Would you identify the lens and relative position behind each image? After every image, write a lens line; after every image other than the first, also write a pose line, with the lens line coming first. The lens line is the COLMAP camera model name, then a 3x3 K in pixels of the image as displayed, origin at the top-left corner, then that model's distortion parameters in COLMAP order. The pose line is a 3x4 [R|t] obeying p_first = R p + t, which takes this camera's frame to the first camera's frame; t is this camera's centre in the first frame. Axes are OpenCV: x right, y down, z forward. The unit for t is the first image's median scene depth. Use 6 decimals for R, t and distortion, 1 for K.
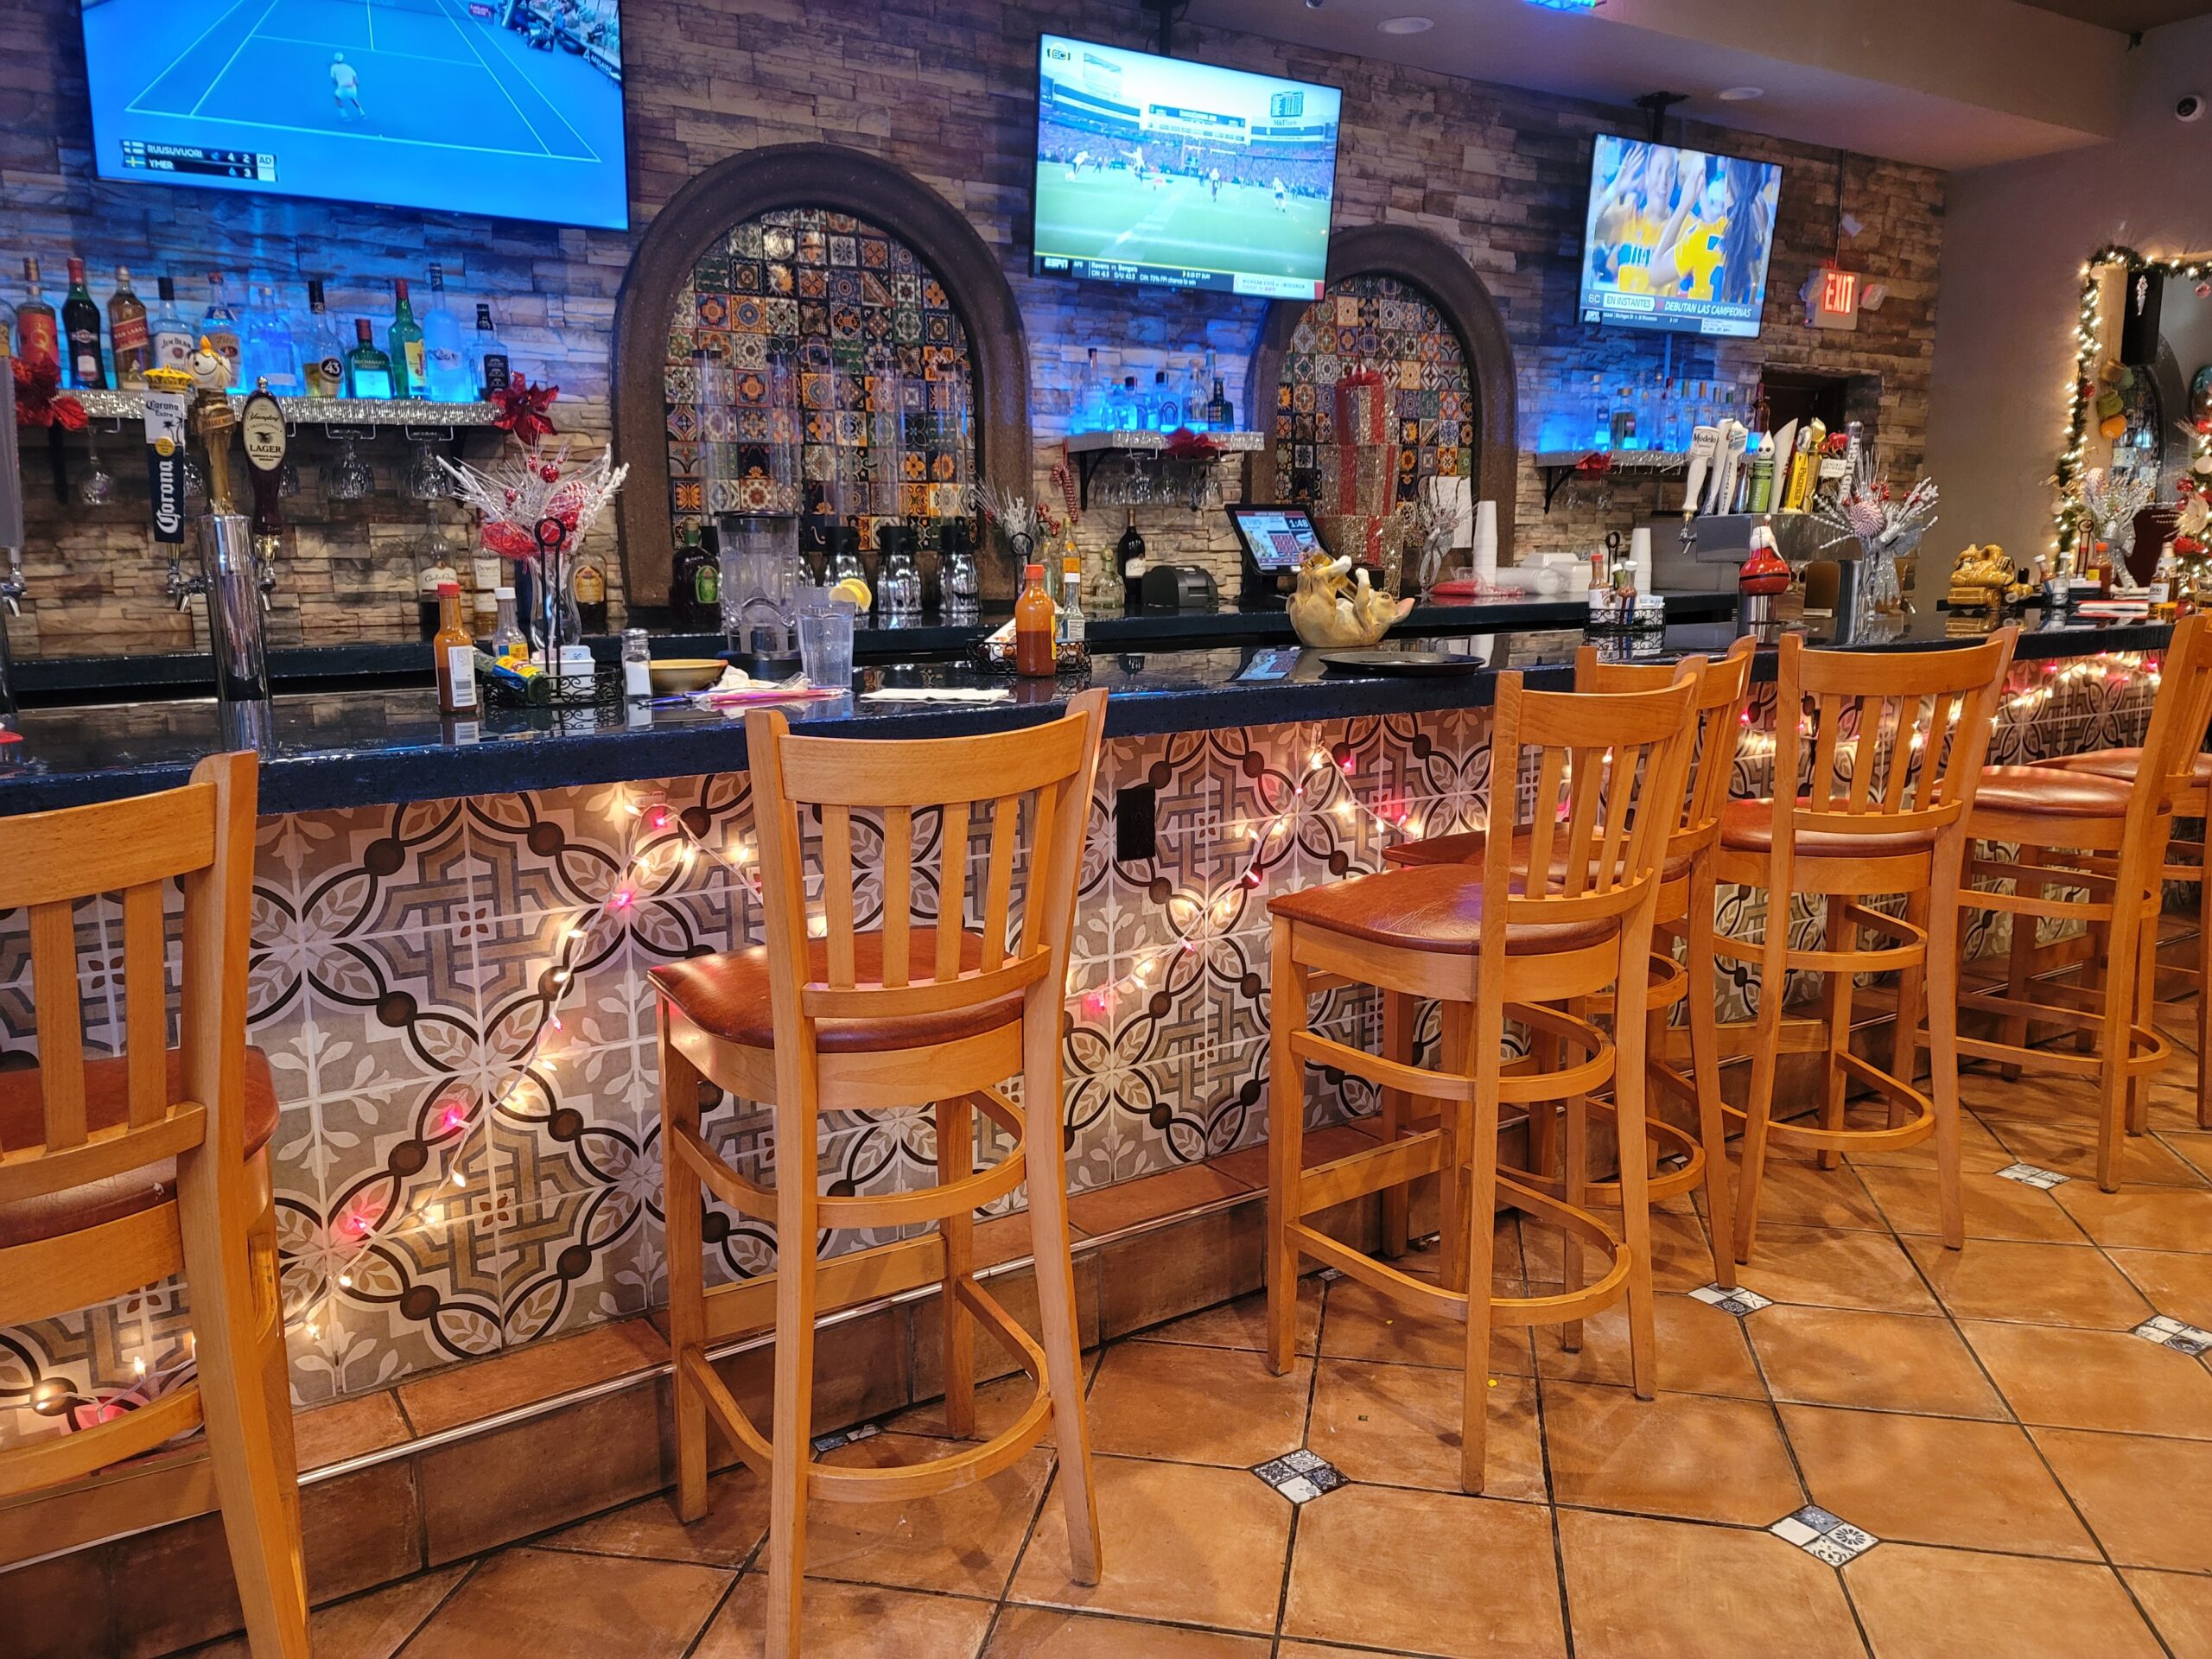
lens RADIAL K [[1618.7, 0, 1113.4], [0, 1618.7, 821.3], [0, 0, 1]] dist [0.051630, -0.009613]
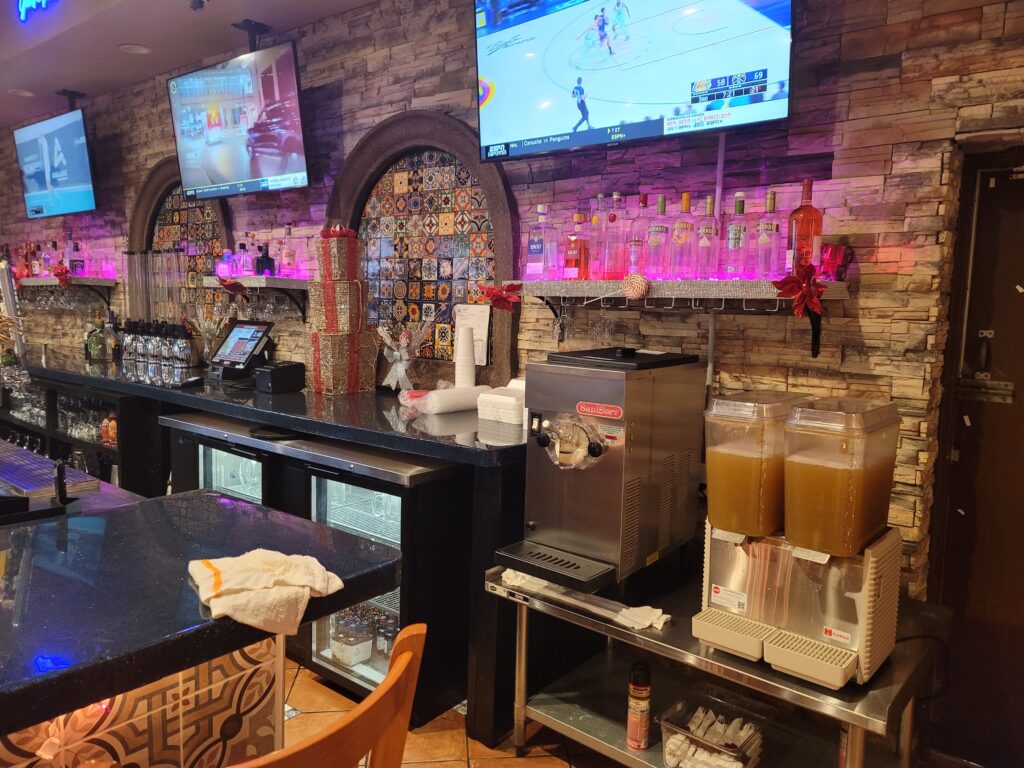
lens RADIAL K [[746.9, 0, 509.4], [0, 746.9, 380.2], [0, 0, 1]] dist [0.062256, -0.001861]
pose [[0.291807, 0.120270, -0.948885, 0.963341], [-0.180947, 0.981090, 0.068706, -0.263257], [0.939205, 0.151649, 0.308052, 1.138198]]
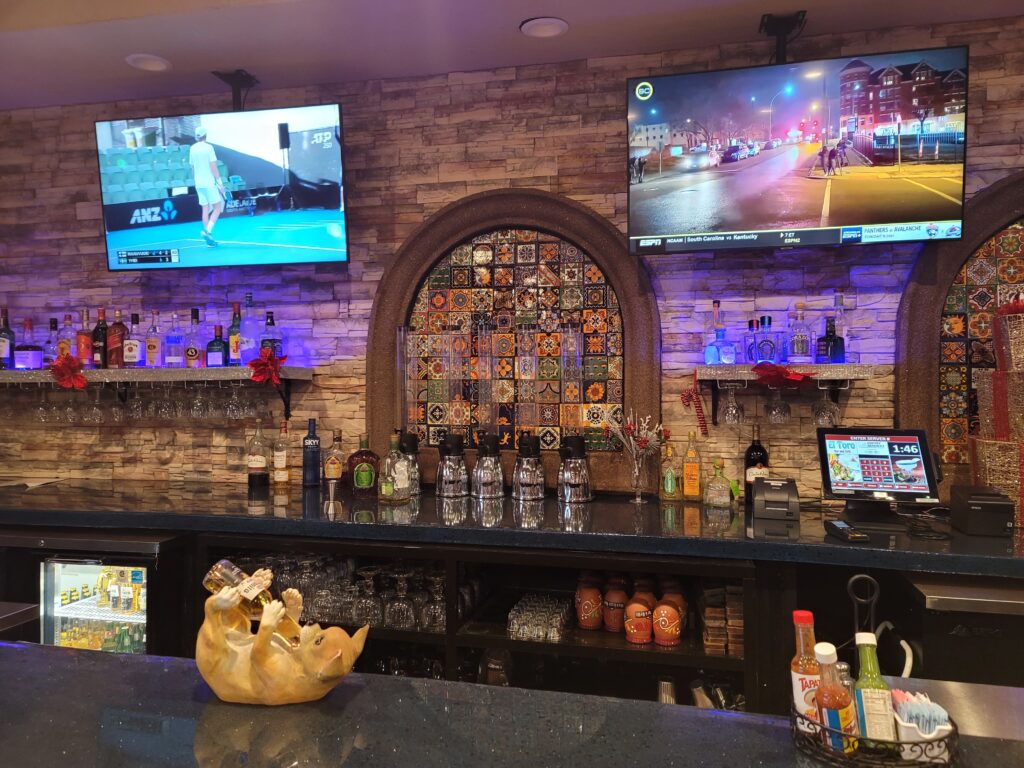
lens RADIAL K [[741.8, 0, 512.4], [0, 741.8, 382.9], [0, 0, 1]] dist [0.058978, -0.017929]
pose [[0.694878, 0.011178, -0.719040, 0.322150], [-0.129675, 0.985436, -0.109998, -0.157290], [0.707339, 0.169677, 0.686208, 0.548228]]
